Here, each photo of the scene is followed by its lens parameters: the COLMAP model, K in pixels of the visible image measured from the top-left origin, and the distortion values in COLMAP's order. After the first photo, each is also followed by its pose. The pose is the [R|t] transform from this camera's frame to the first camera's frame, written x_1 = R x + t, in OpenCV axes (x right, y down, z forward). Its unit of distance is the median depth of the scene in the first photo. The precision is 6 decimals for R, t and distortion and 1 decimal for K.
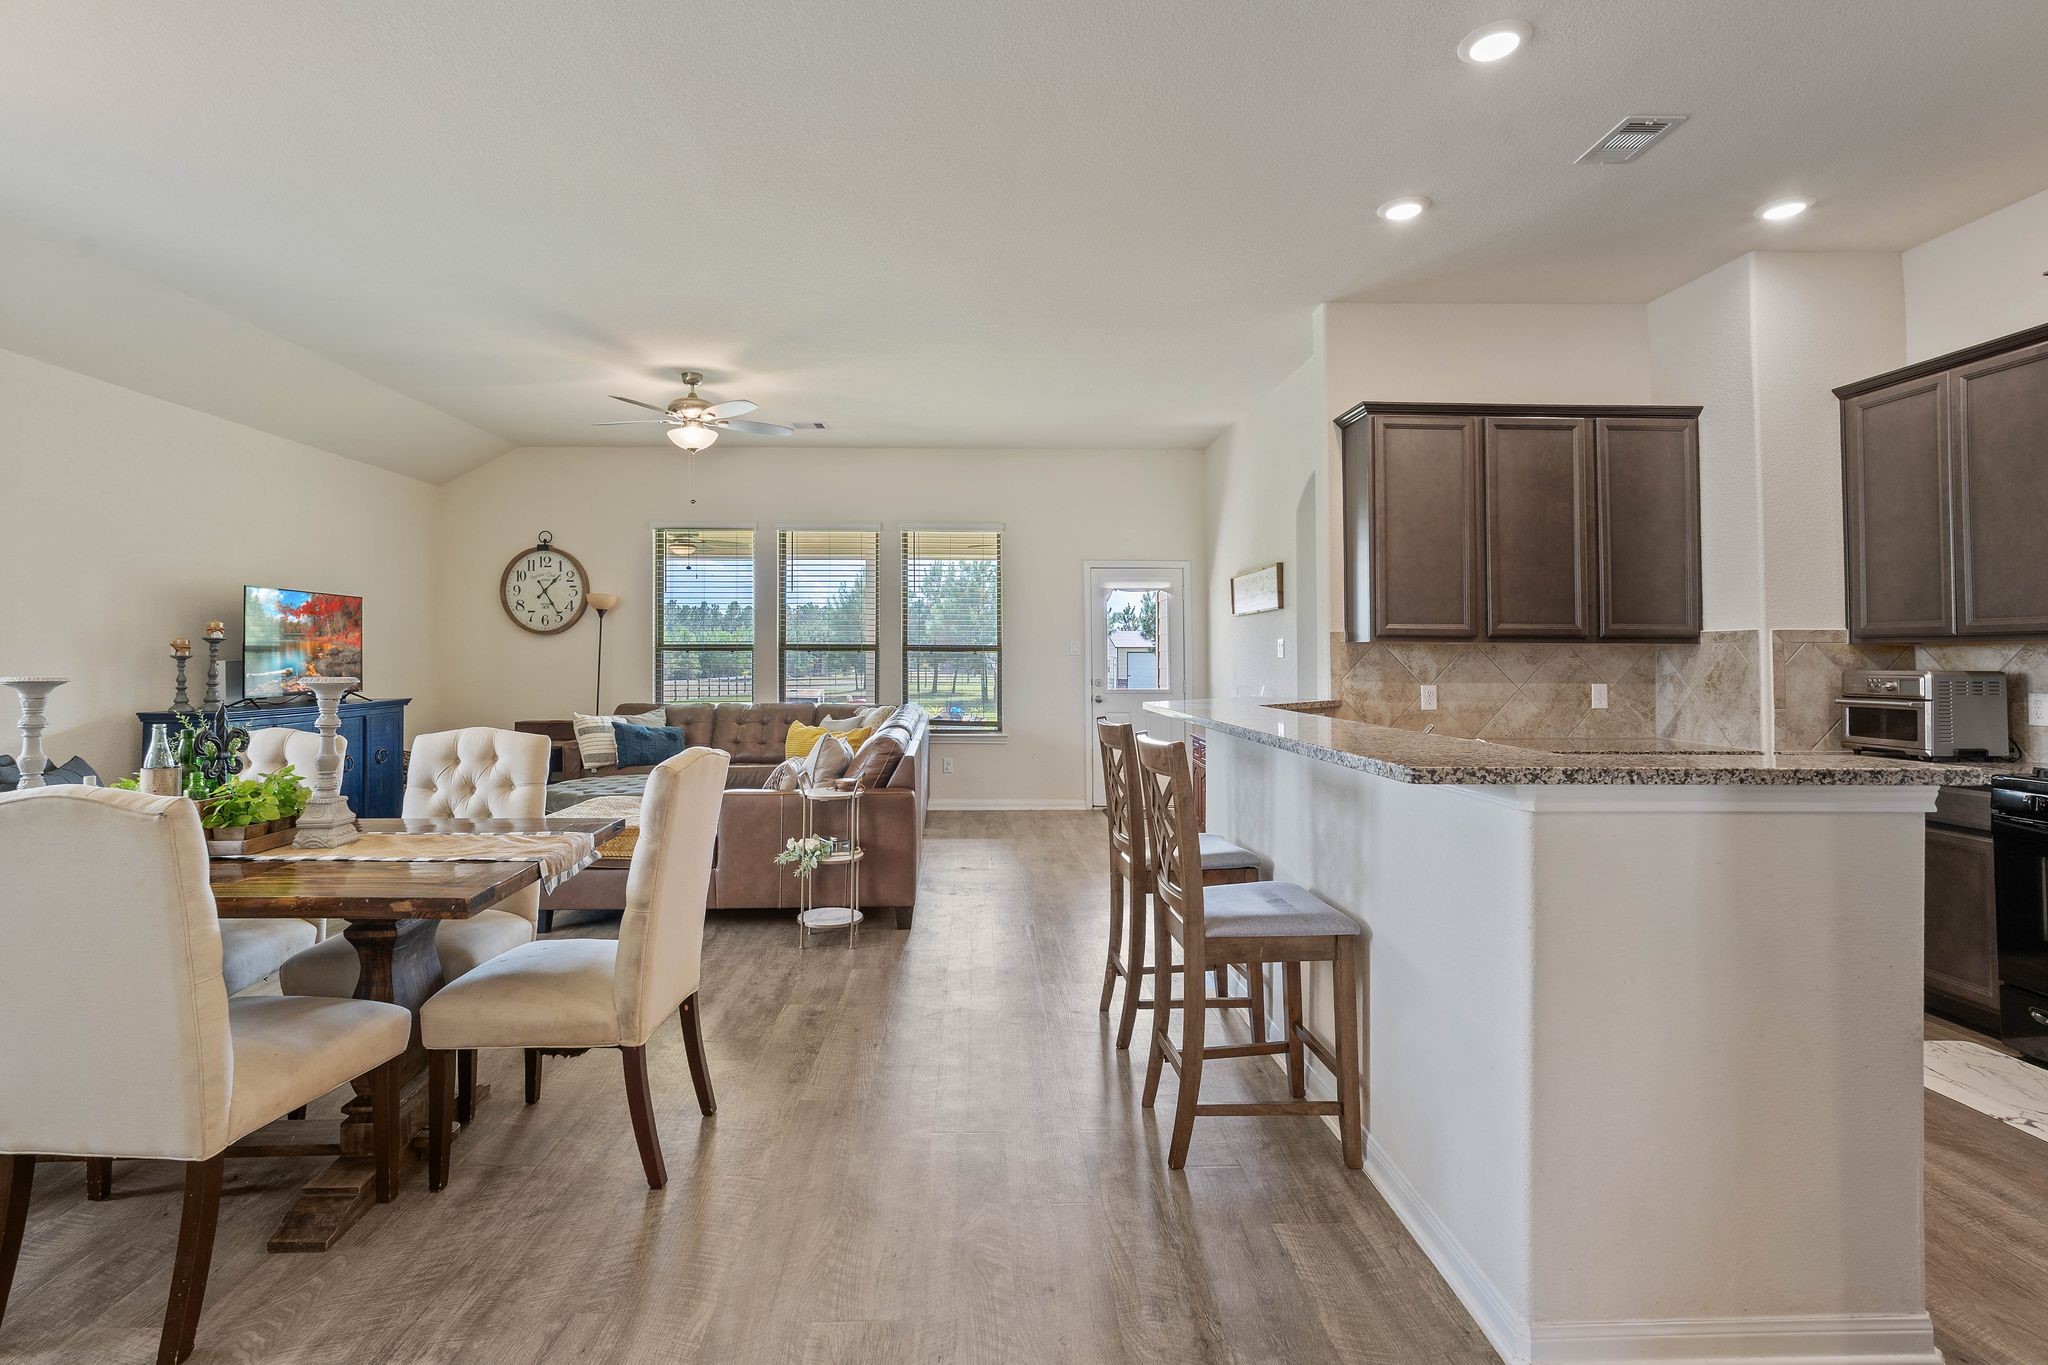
lens RADIAL K [[959.7, 0, 1013.8], [0, 959.7, 641.5], [0, 0, 1]] dist [-0.001867, -0.000163]
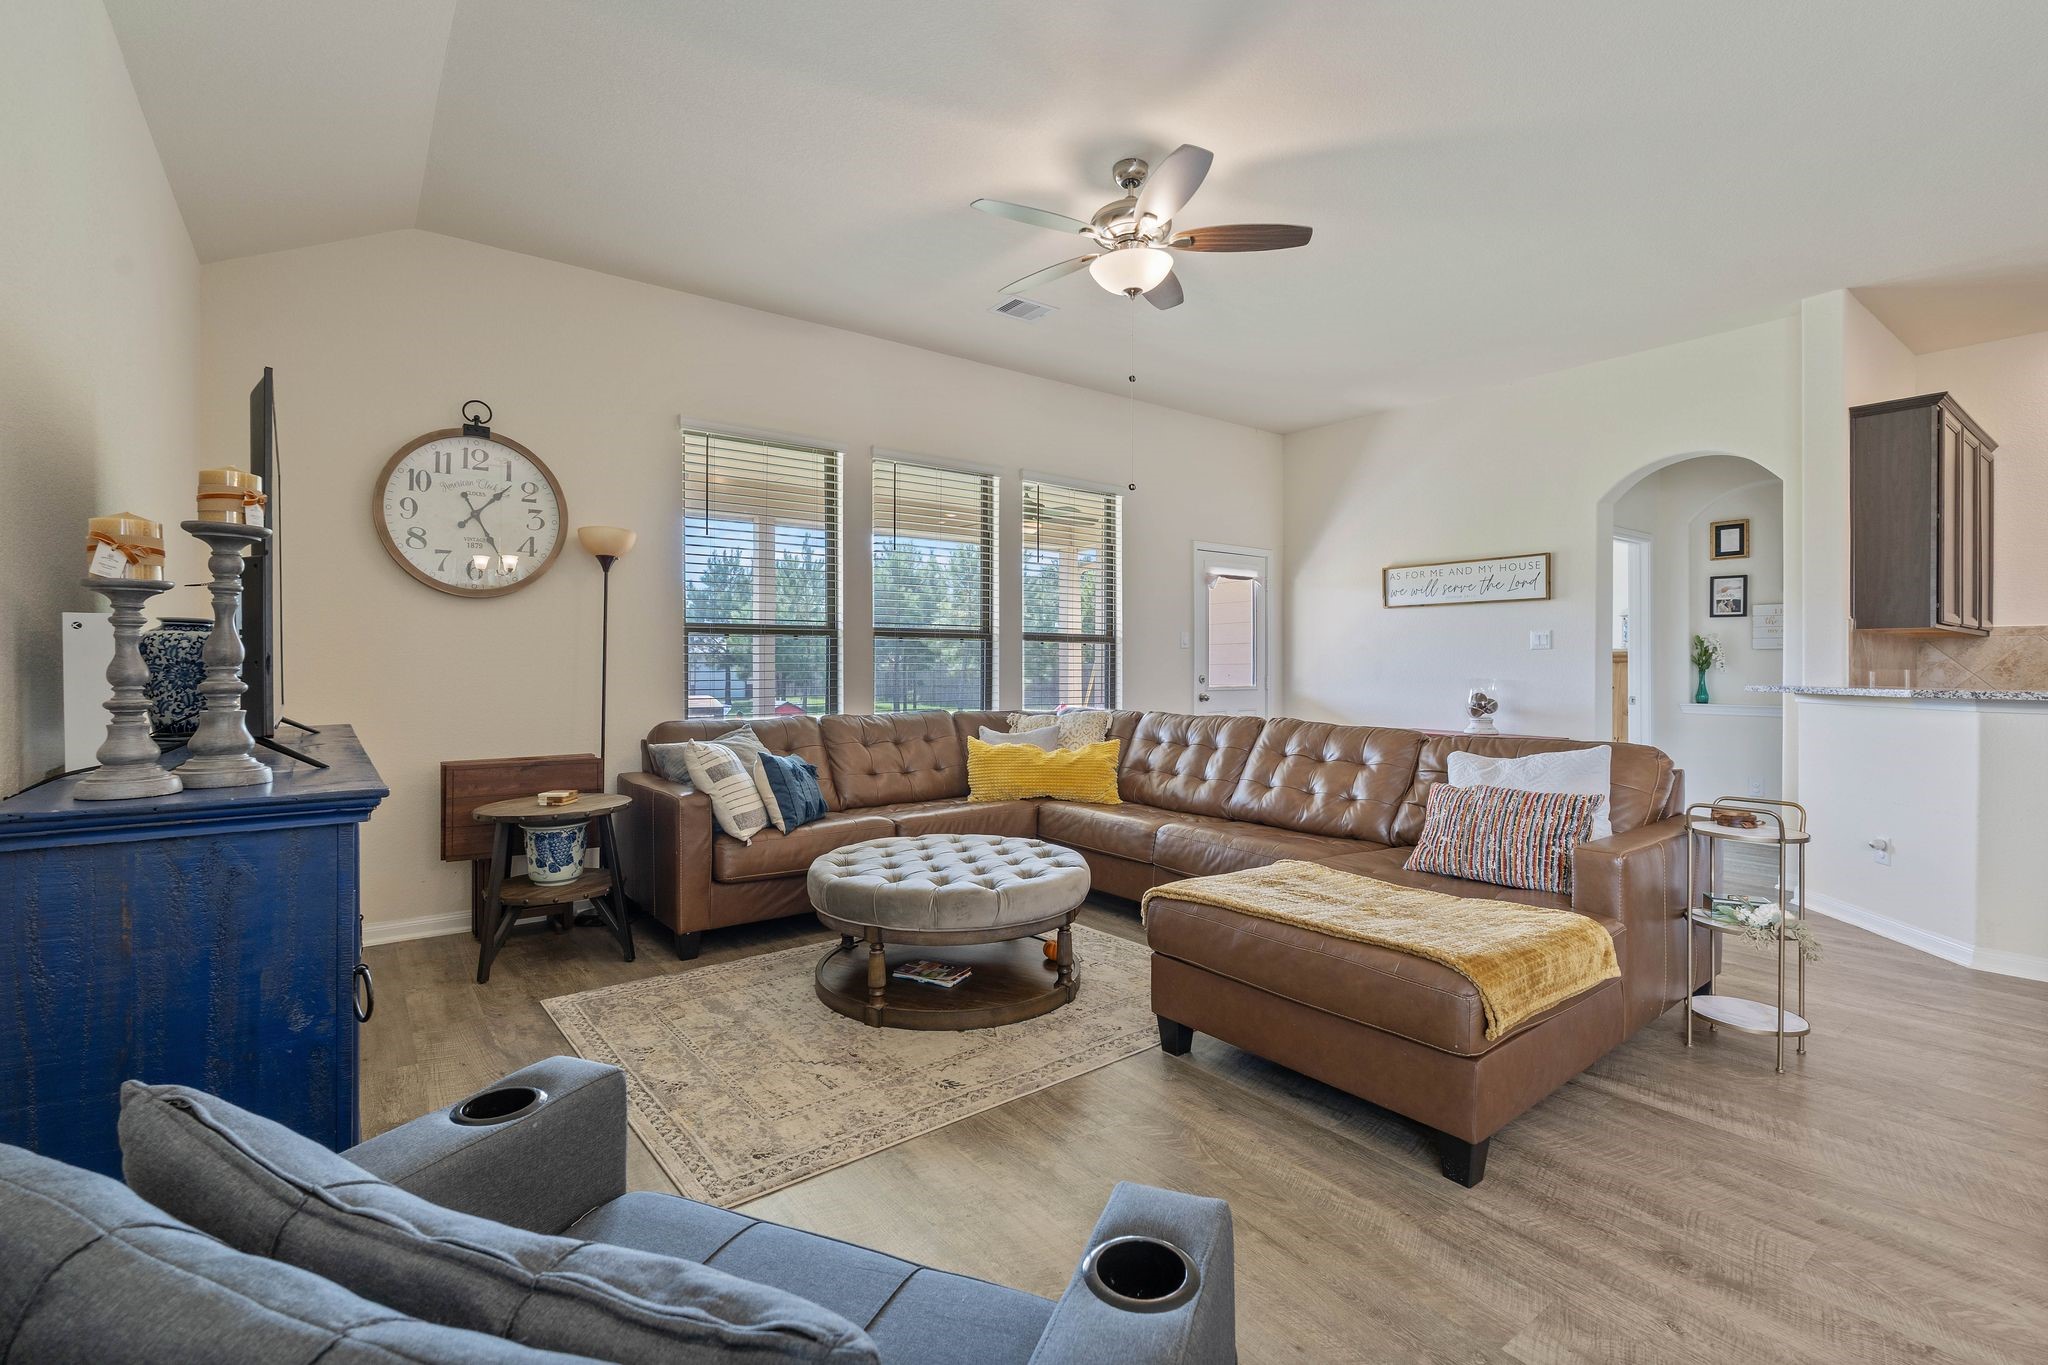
lens RADIAL K [[884.3, 0, 1044.2], [0, 884.3, 665.5], [0, 0, 1]] dist [-0.004557, -0.000448]
pose [[0.816795, 0.000138, 0.576927, -0.513025], [-0.011280, 0.999813, 0.015732, 0.019428], [-0.576817, -0.019357, 0.816644, 0.420702]]
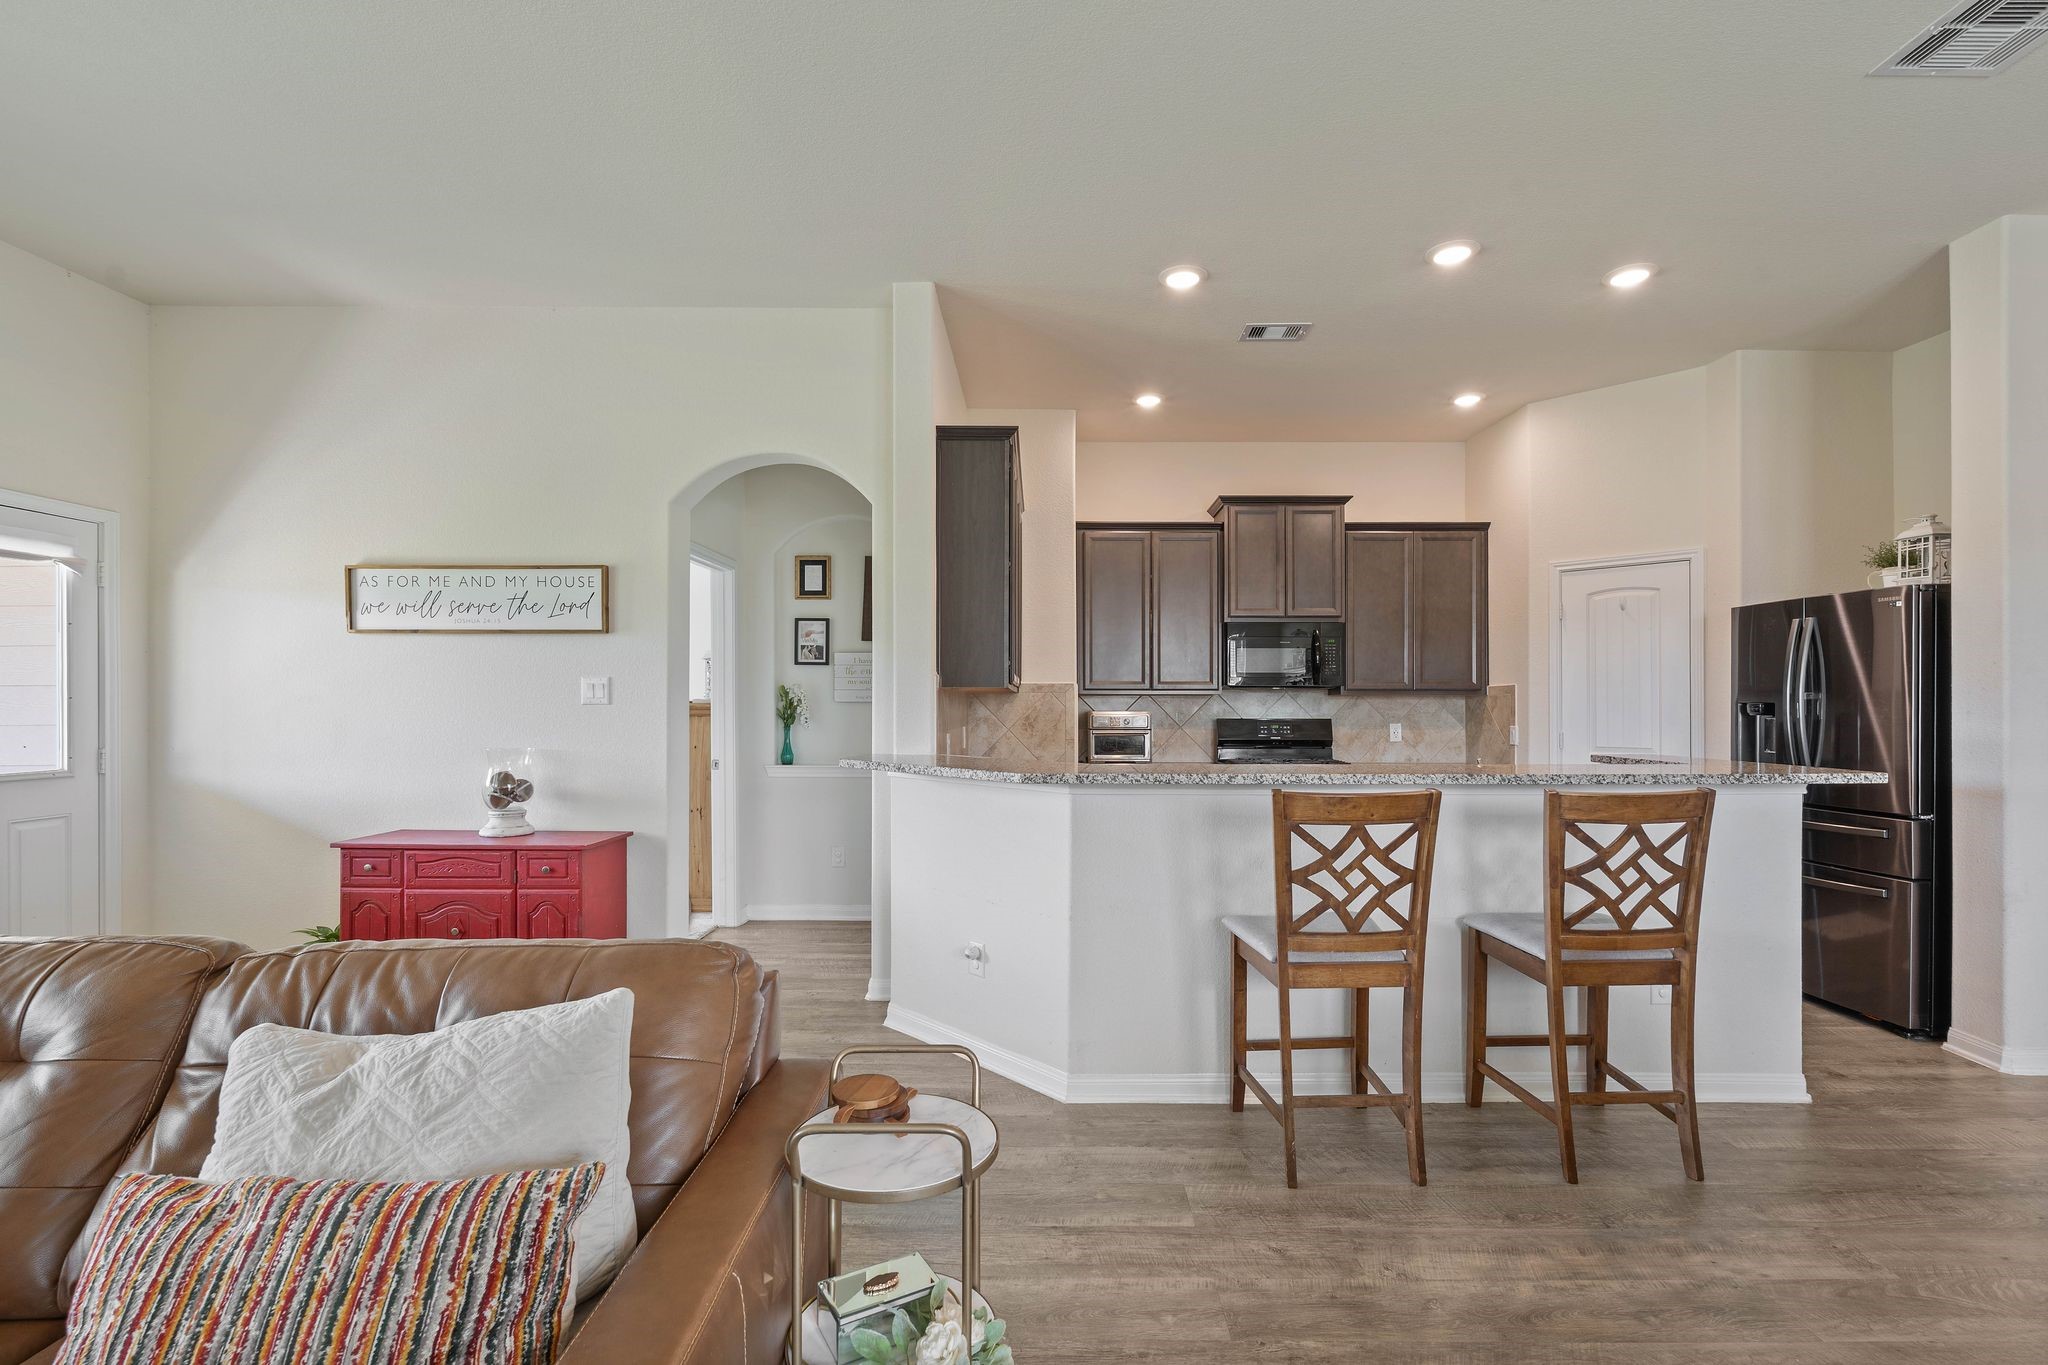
lens RADIAL K [[898.1, 0, 1019.4], [0, 898.1, 702.2], [0, 0, 1]] dist [0.000801, 0.000056]
pose [[0.052501, -0.003049, 0.998616, -0.267168], [-0.019342, 0.999805, 0.004070, 0.005491], [-0.998434, -0.019529, 0.052432, 0.507750]]
